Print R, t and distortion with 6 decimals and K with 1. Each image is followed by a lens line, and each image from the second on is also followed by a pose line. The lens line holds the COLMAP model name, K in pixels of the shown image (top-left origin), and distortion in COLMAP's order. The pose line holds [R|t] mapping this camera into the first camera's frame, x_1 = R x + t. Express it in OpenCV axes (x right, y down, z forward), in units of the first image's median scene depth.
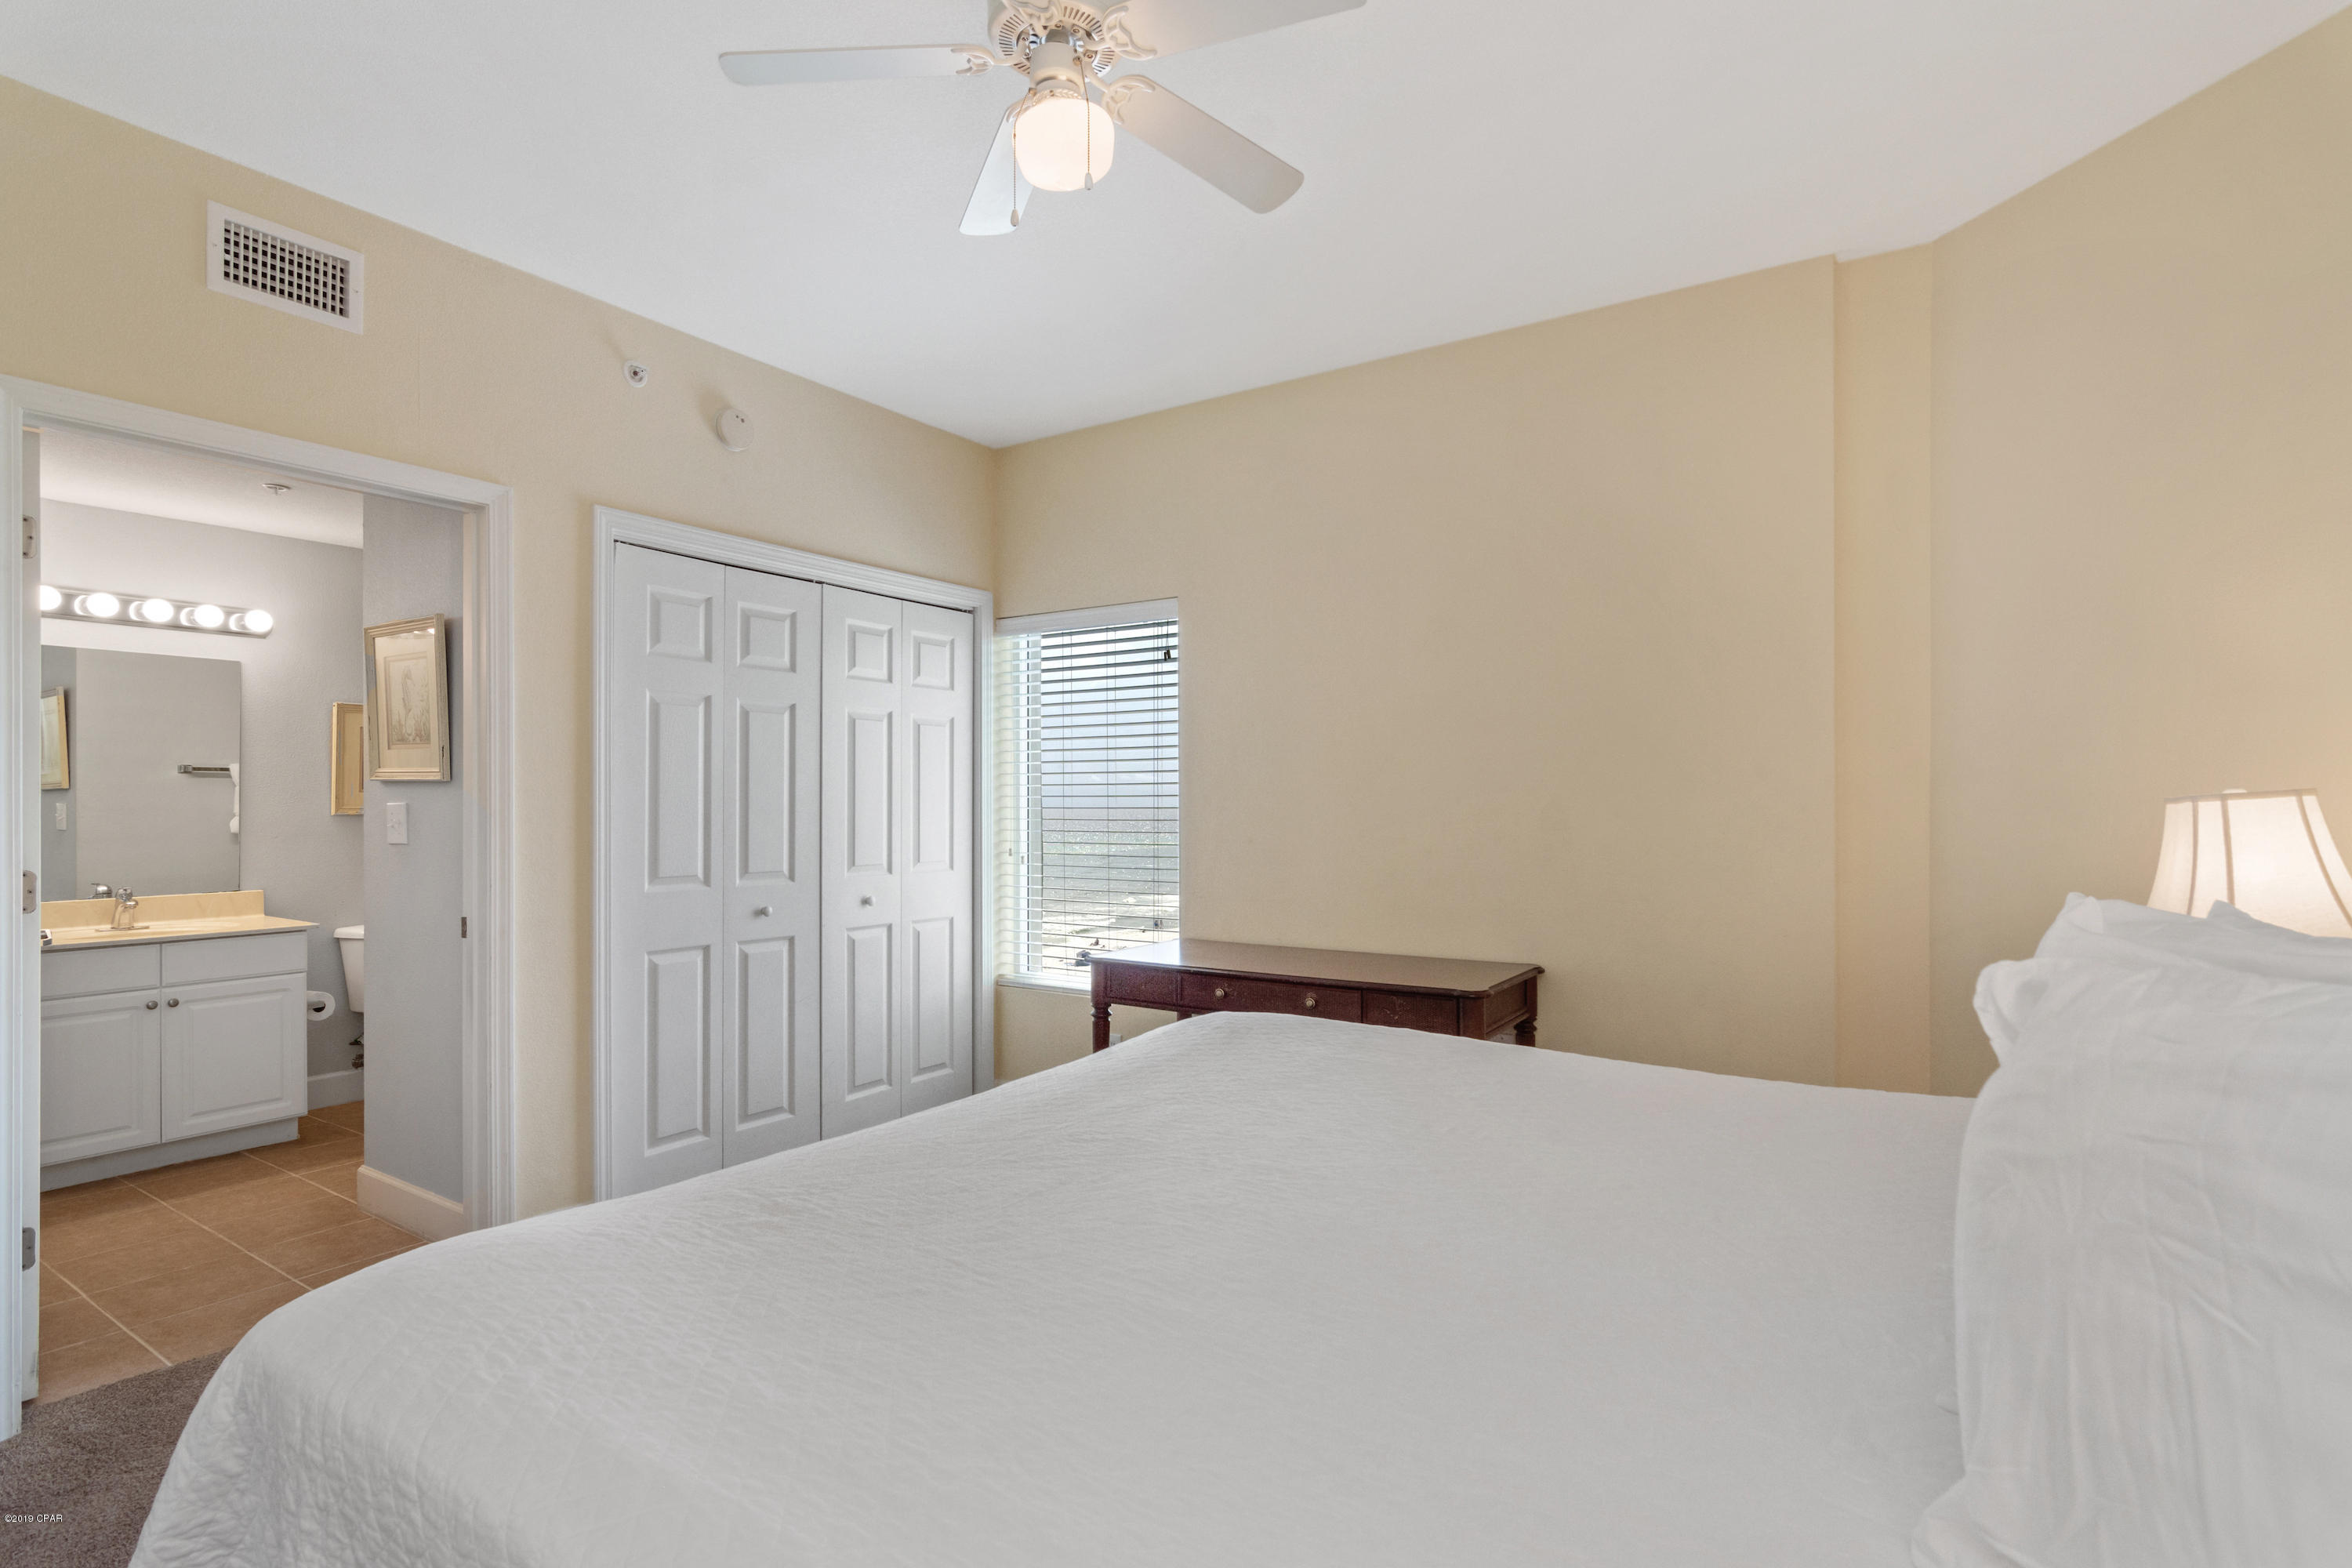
lens RADIAL K [[1133.9, 0, 1167.2], [0, 1133.9, 804.3], [0, 0, 1]] dist [-0.003099, -0.000188]
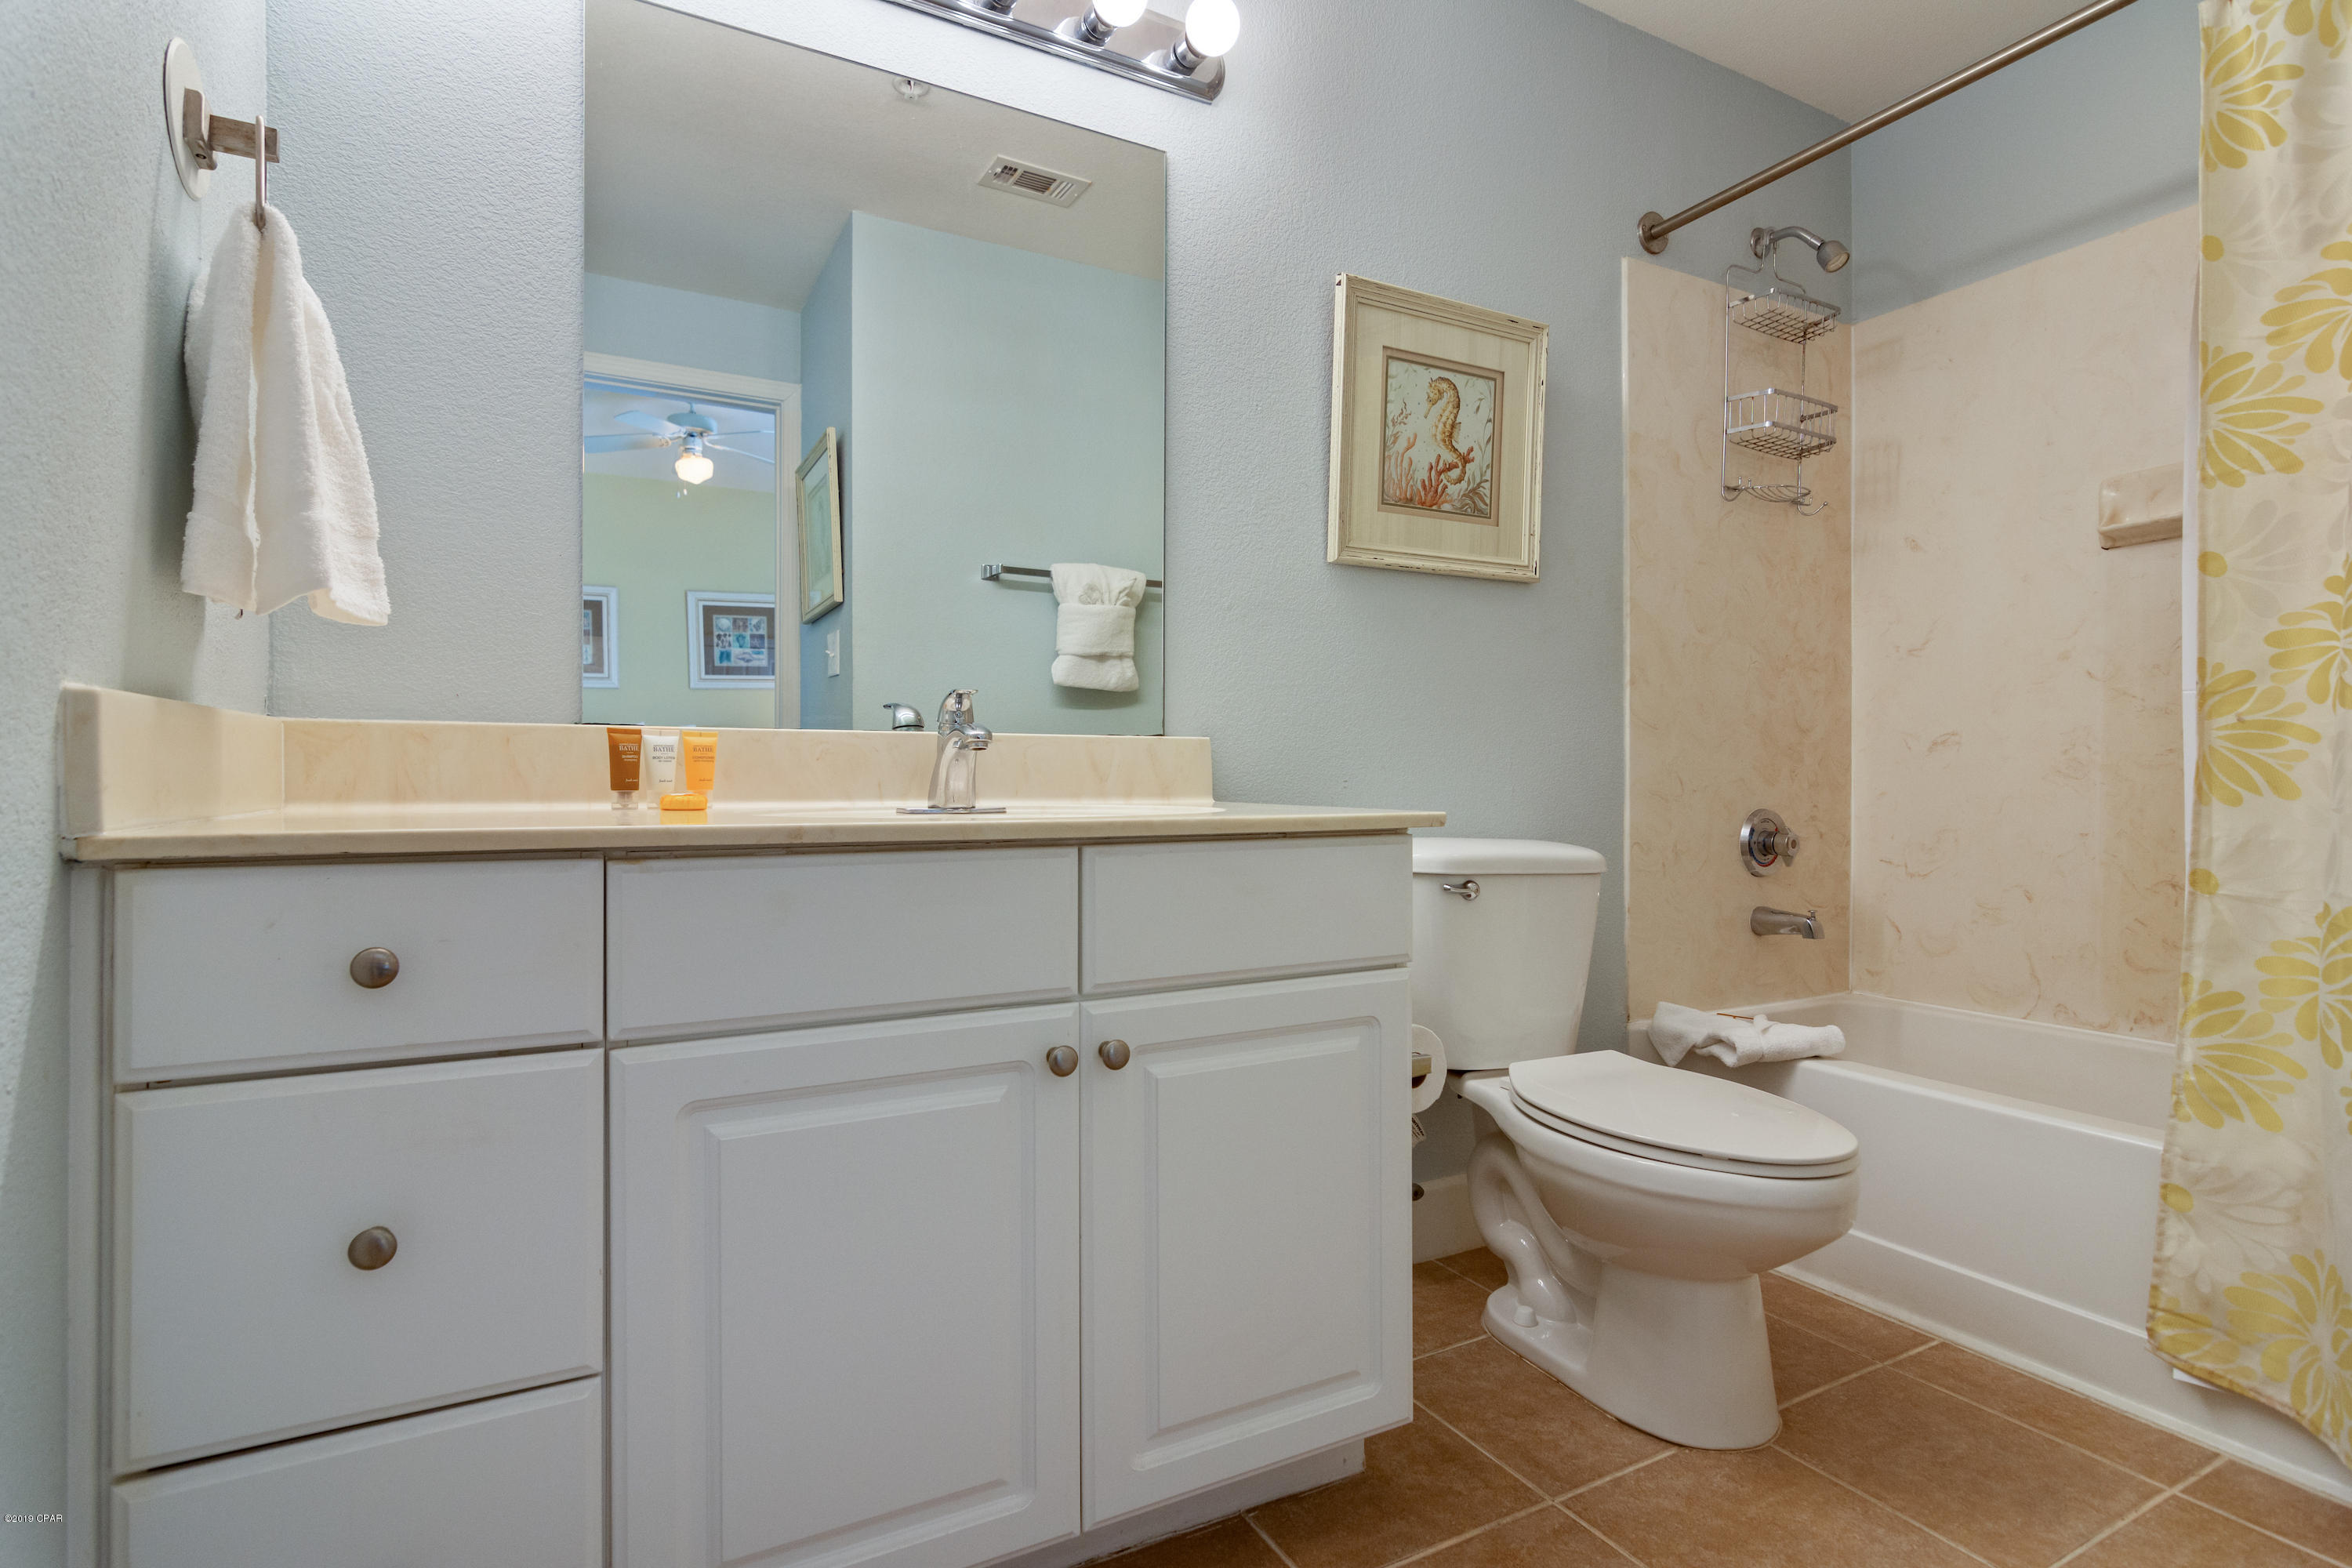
lens RADIAL K [[1137.6, 0, 1141.6], [0, 1137.6, 775.6], [0, 0, 1]] dist [-0.000791, 0.000349]
pose [[0.870646, 0.002824, -0.491902, -0.674923], [-0.003004, 0.999995, 0.000425, 0.096804], [0.491901, 0.001108, 0.870651, 0.694737]]
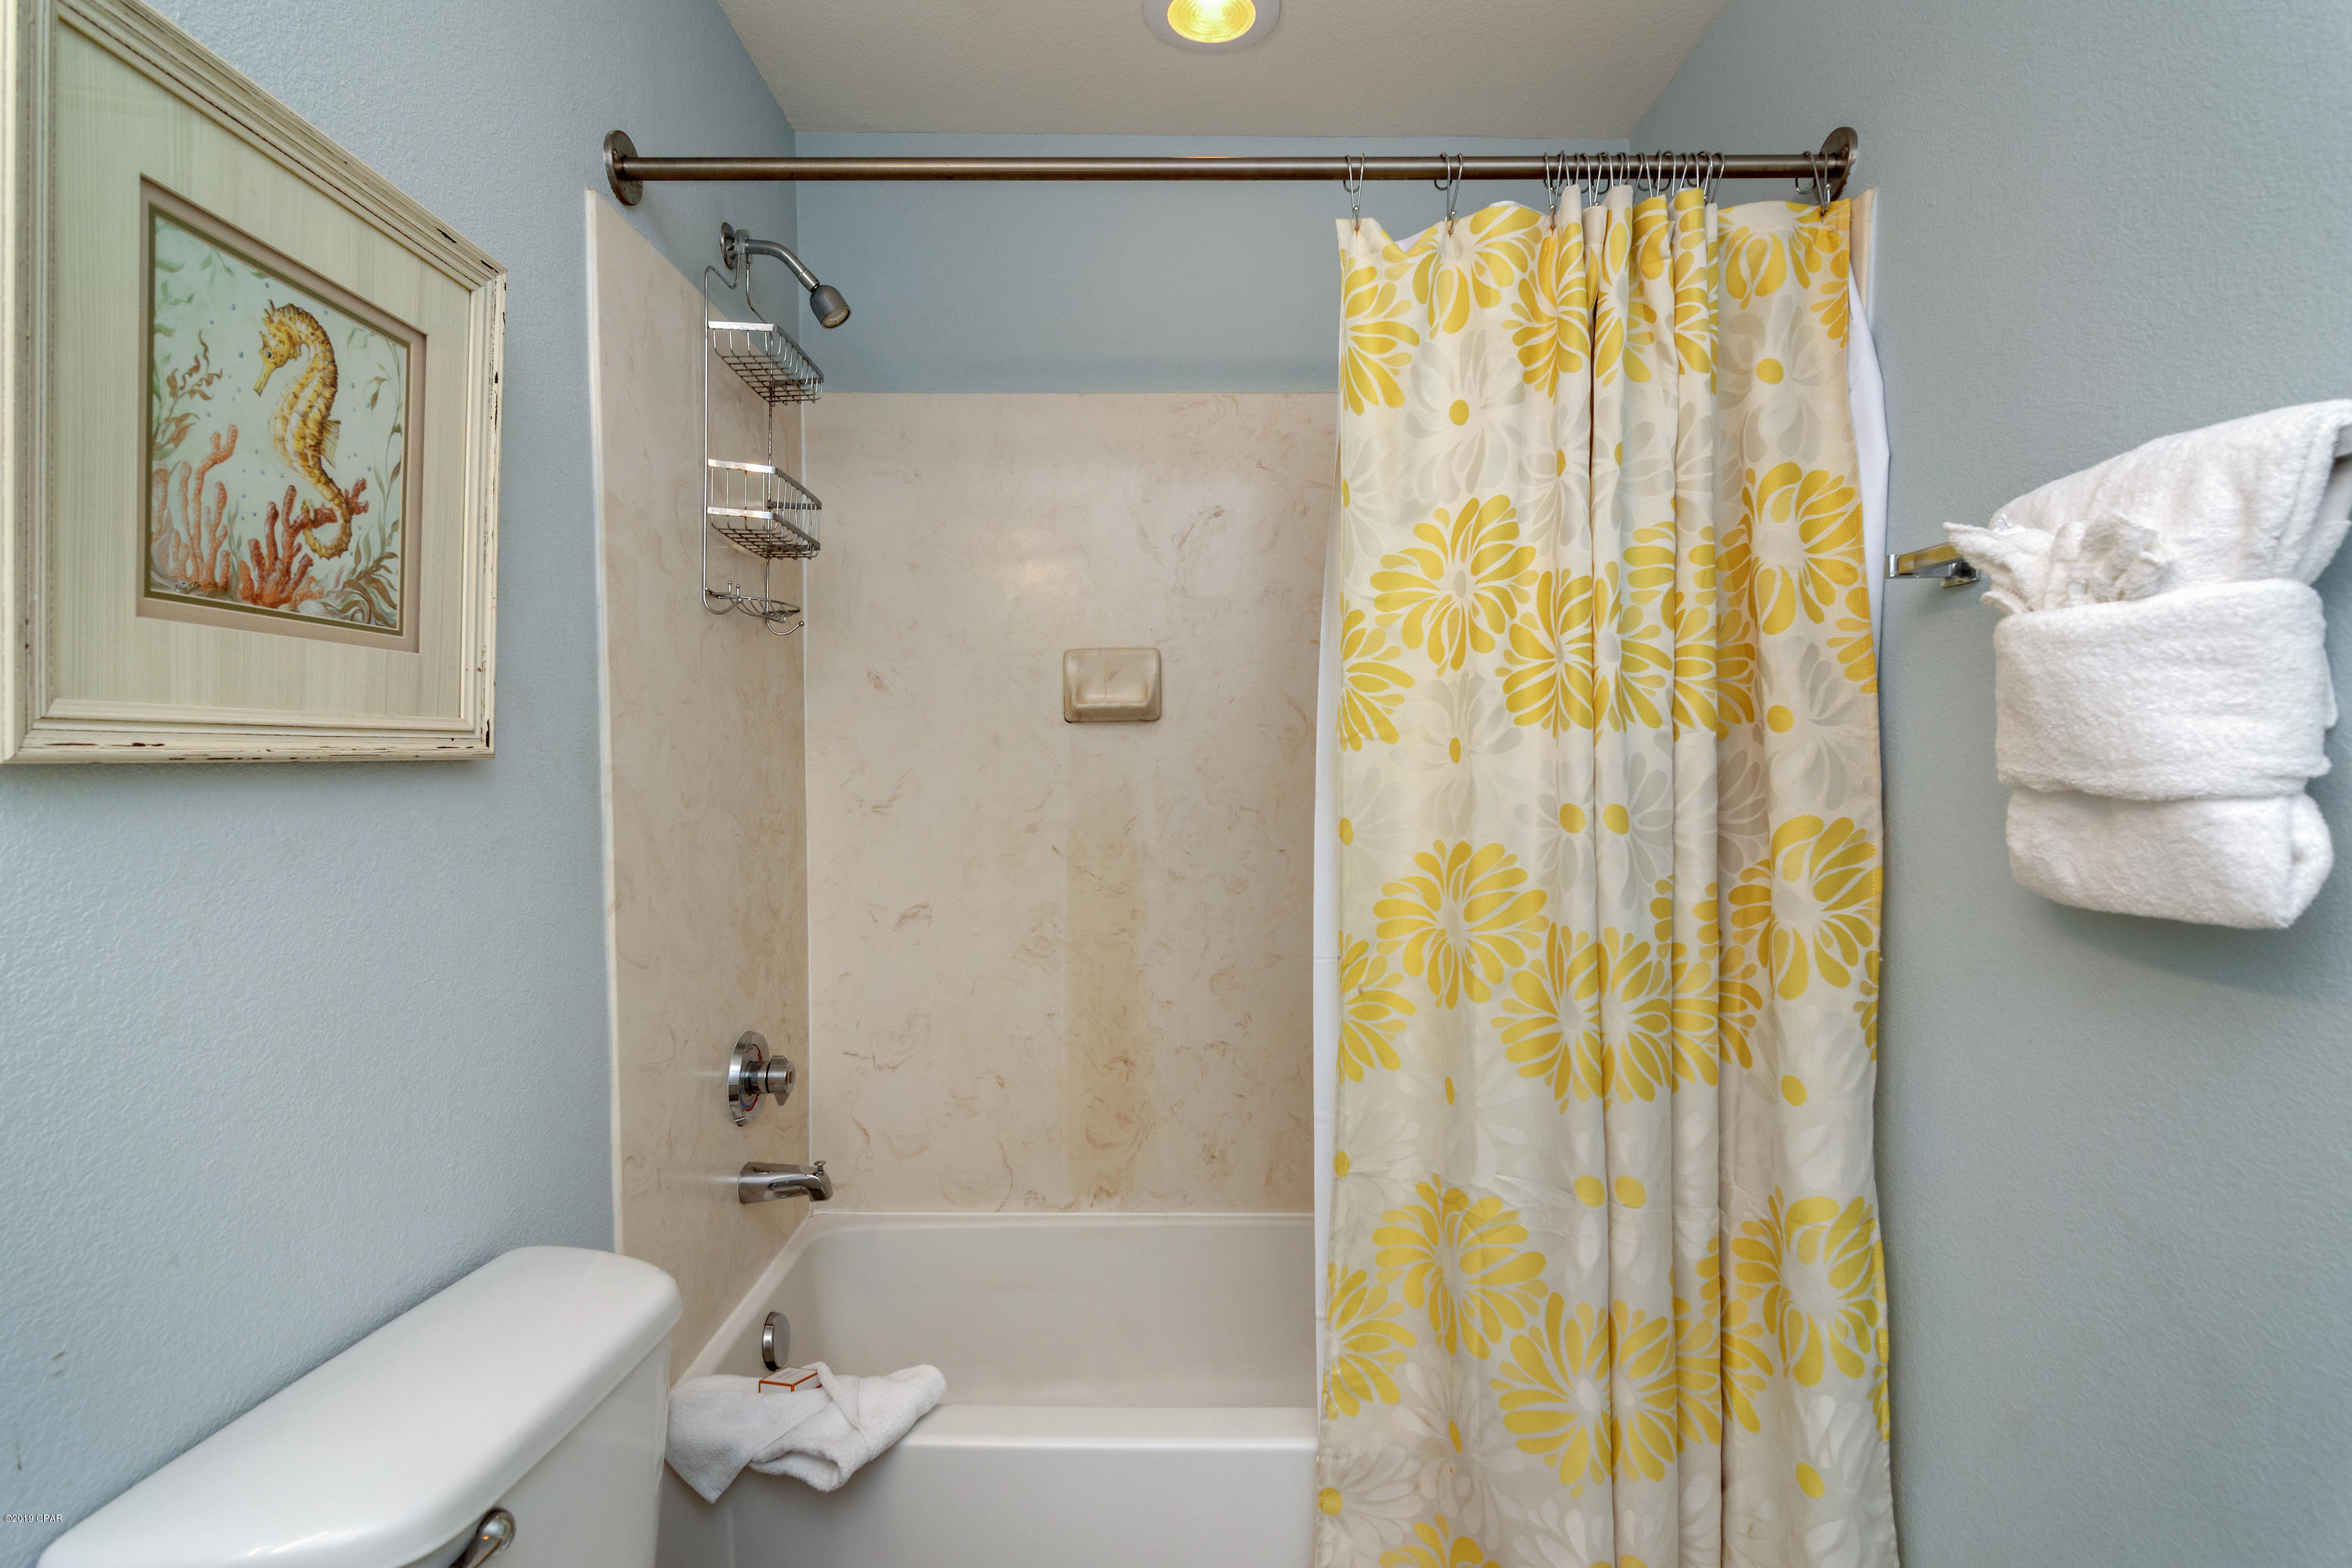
lens RADIAL K [[1133.9, 0, 1167.2], [0, 1133.9, 804.3], [0, 0, 1]] dist [-0.003099, -0.000188]
pose [[0.830901, -0.024321, 0.555888, -0.782412], [-0.001502, 0.998943, 0.045950, 0.011772], [-0.556418, -0.039015, 0.829986, 0.906545]]
